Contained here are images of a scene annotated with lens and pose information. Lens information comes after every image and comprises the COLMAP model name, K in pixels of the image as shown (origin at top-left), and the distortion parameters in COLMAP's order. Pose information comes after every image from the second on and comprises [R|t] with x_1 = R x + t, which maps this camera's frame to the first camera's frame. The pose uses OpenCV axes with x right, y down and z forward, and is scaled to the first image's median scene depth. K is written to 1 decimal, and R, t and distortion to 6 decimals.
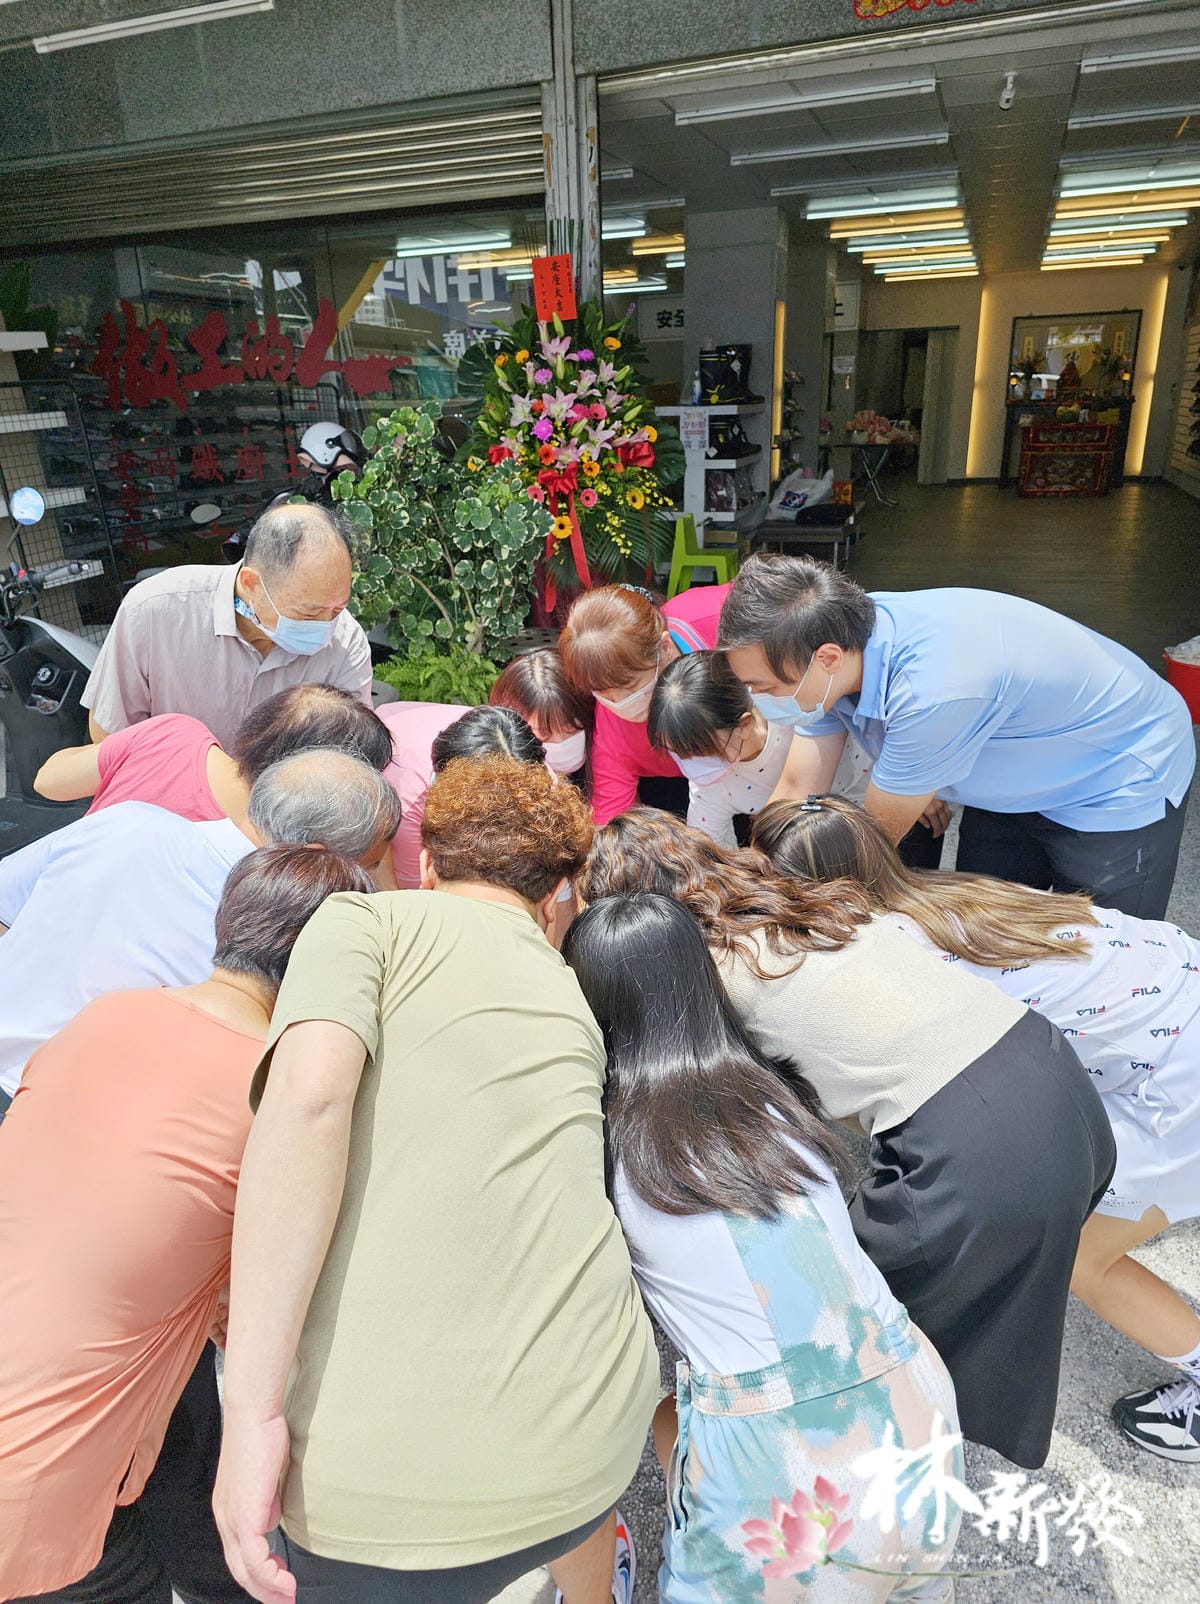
lens RADIAL K [[1073.5, 0, 554.9], [0, 1073.5, 820.7], [0, 0, 1]] dist [0.013125, -0.019893]
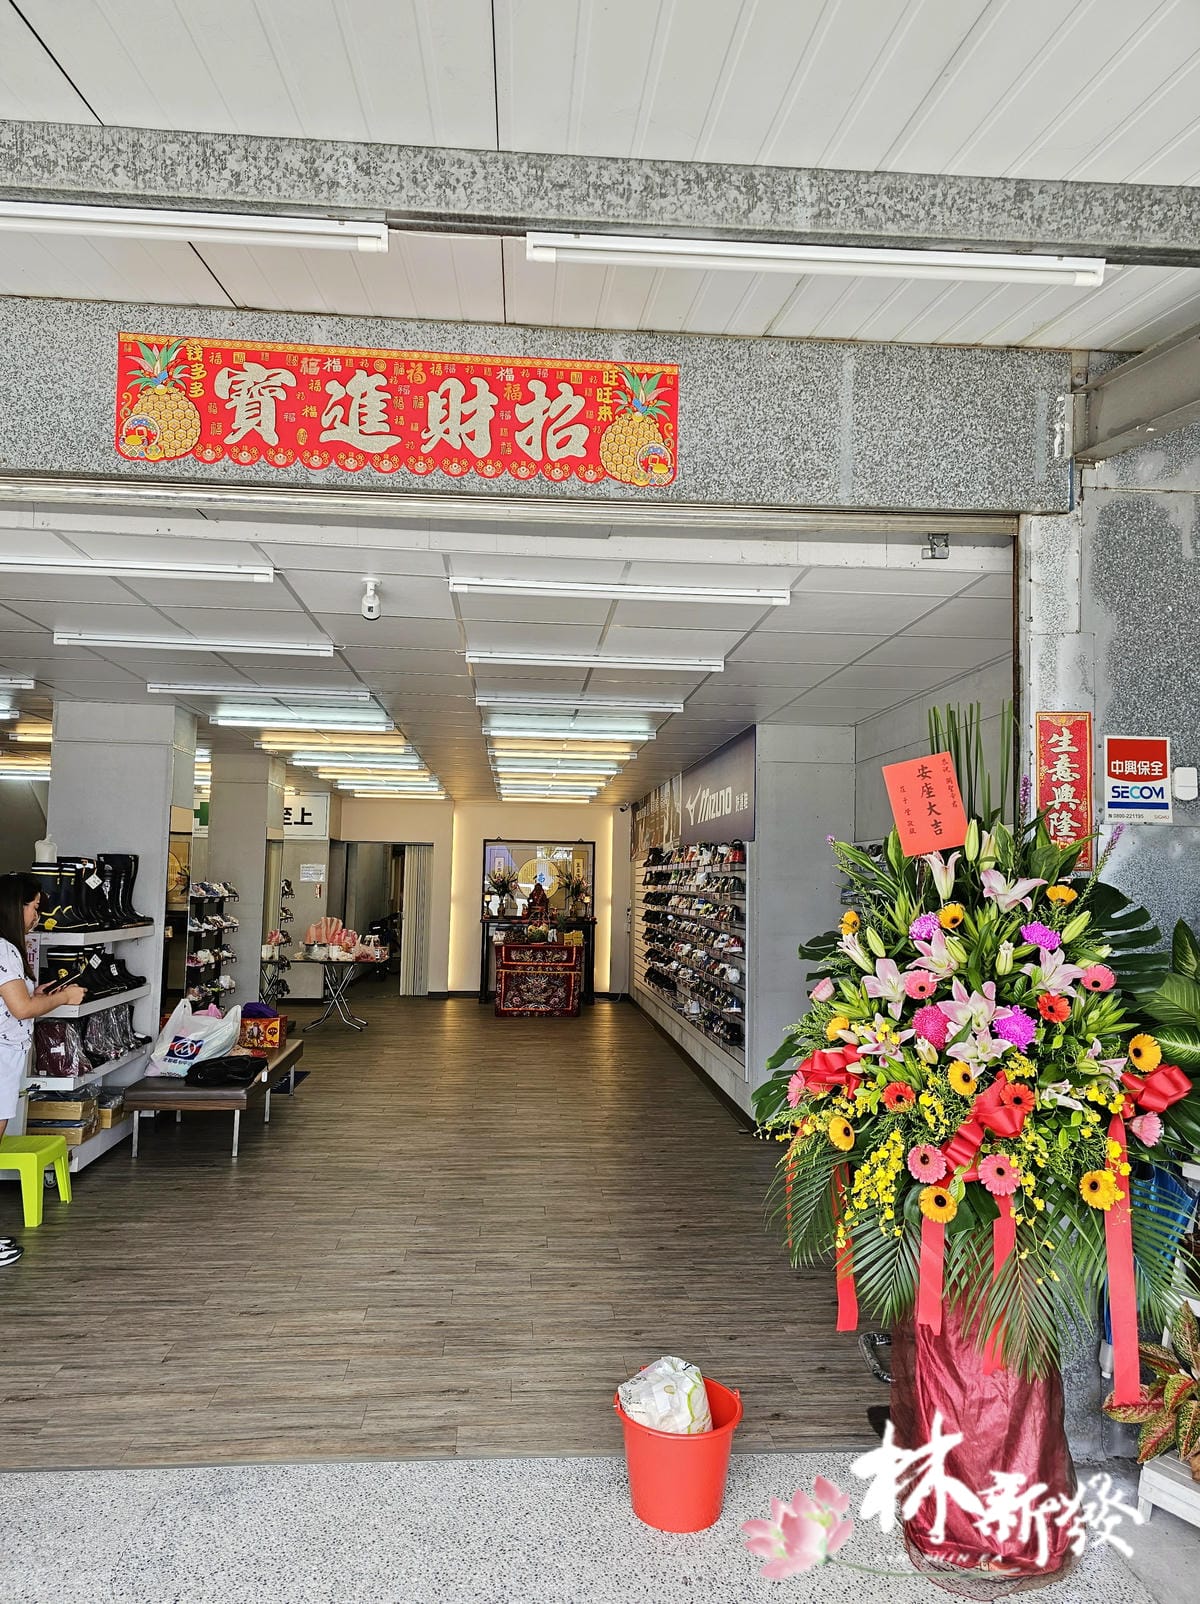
lens RADIAL K [[1073.5, 0, 610.7], [0, 1073.5, 825.6], [0, 0, 1]] dist [0.013125, -0.019893]
pose [[0.893174, 0.082274, 0.442121, 0.155483], [0.109990, 0.913299, -0.392156, -0.124937], [-0.436053, 0.398893, 0.806686, 0.222267]]
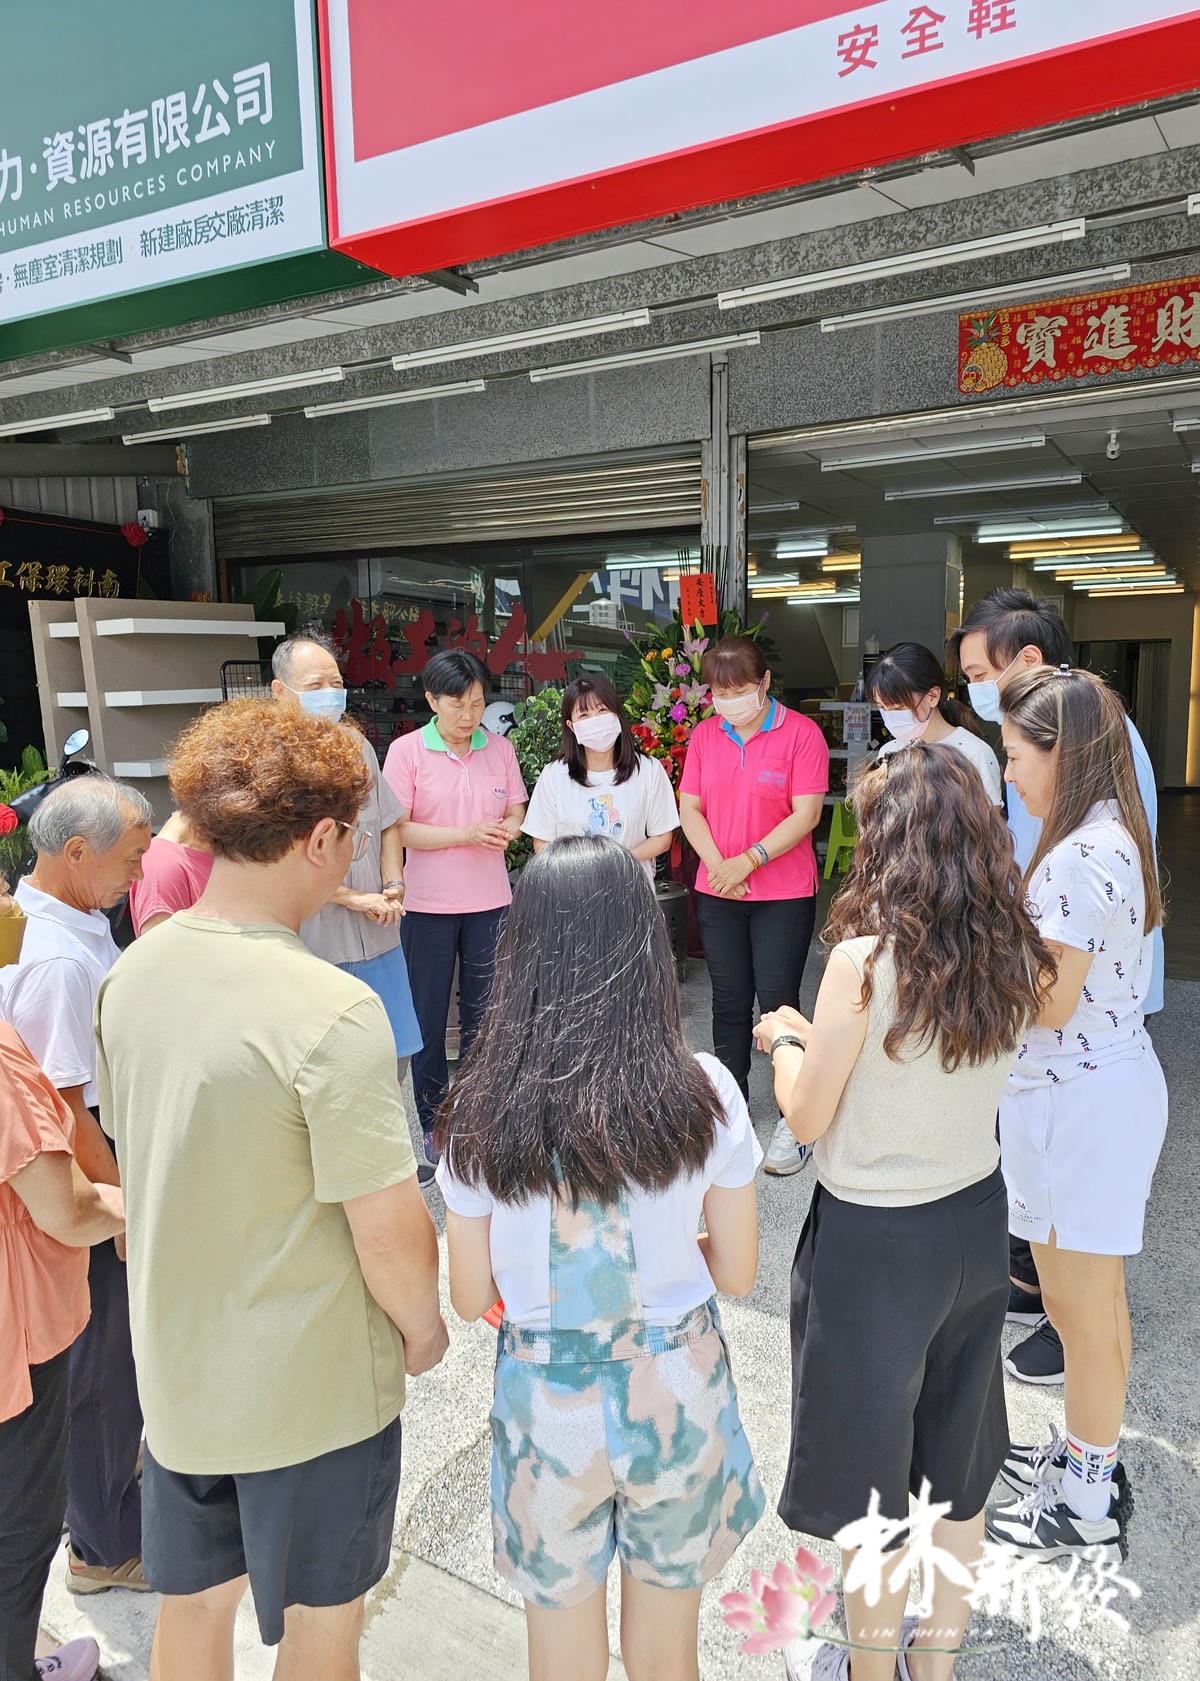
lens RADIAL K [[1150.1, 0, 602.8], [0, 1150.1, 864.6], [0, 0, 1]] dist [0.019906, -0.035838]
pose [[0.986887, 0.053768, -0.152197, 0.063437], [-0.086850, 0.971650, -0.219893, 0.041918], [0.136059, 0.230228, 0.963578, -0.092419]]
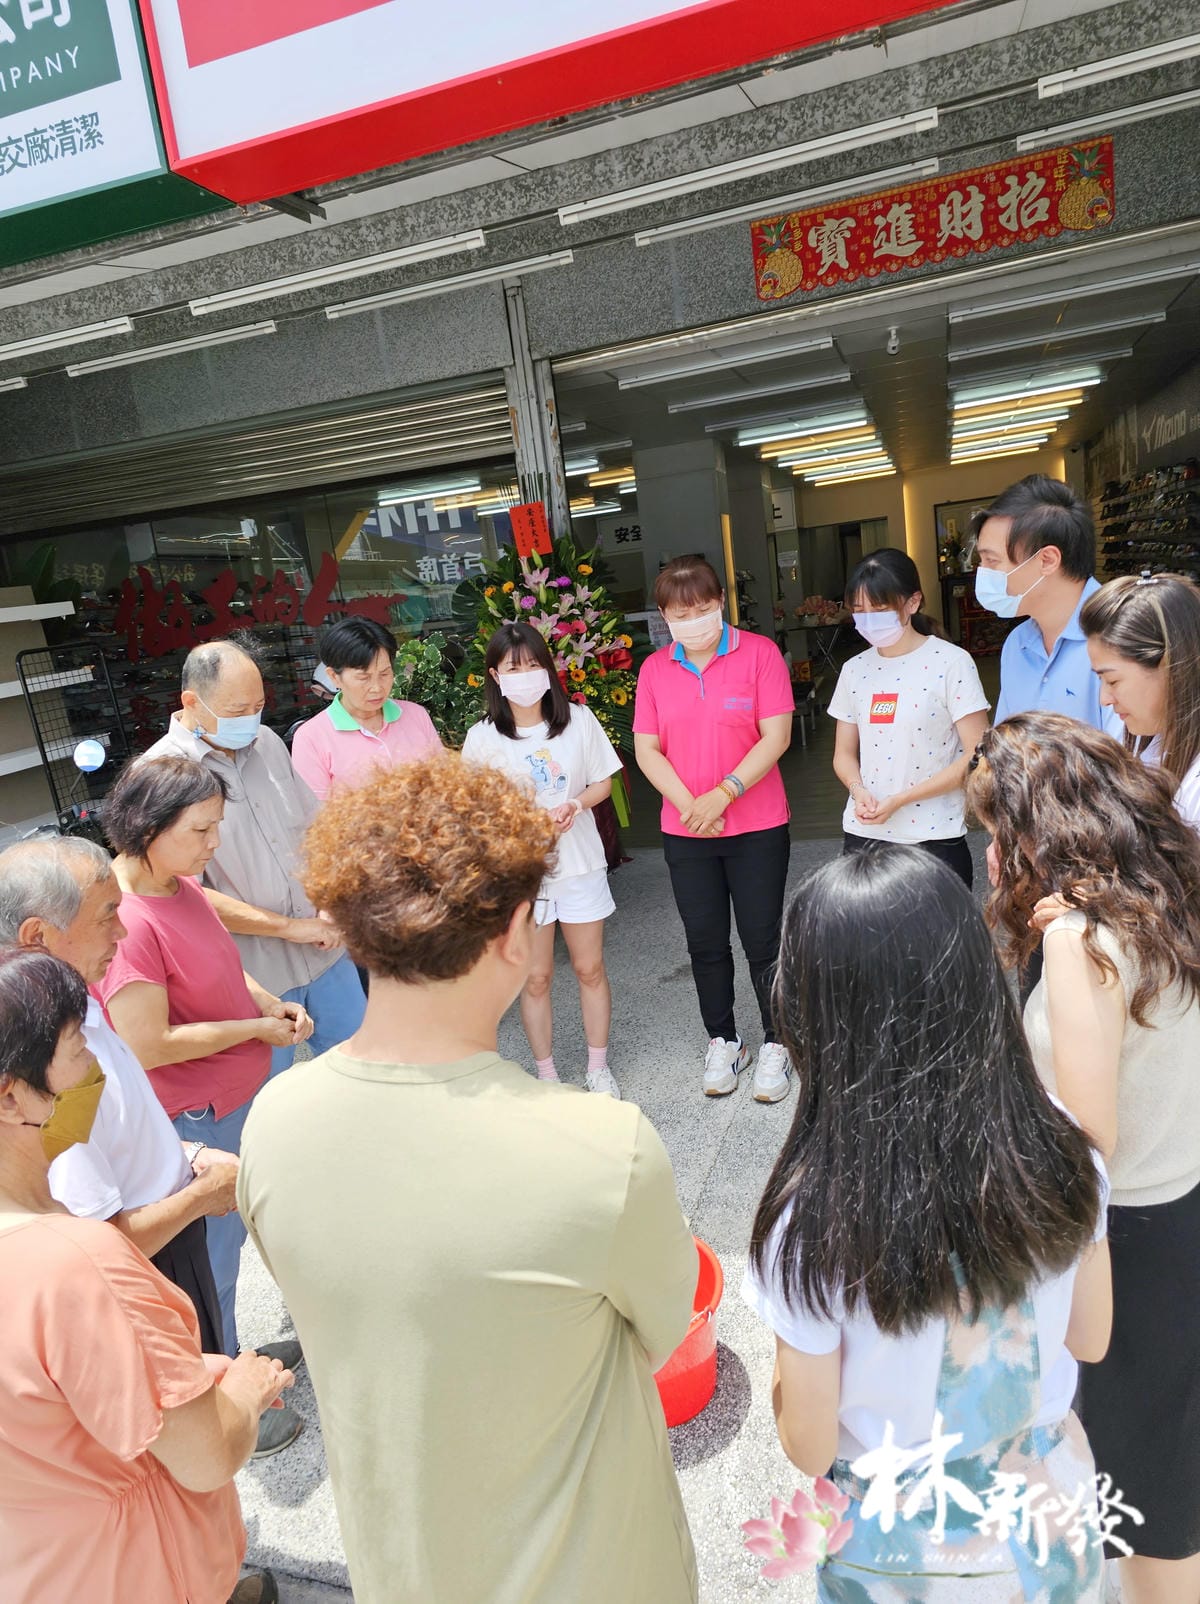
lens RADIAL K [[1073.5, 0, 579.9], [0, 1073.5, 825.2], [0, 0, 1]] dist [0.013125, -0.019893]
pose [[0.994698, -0.096849, 0.034584, -0.012076], [0.101344, 0.980280, -0.169649, 0.011401], [-0.017471, 0.172255, 0.984898, -0.052562]]
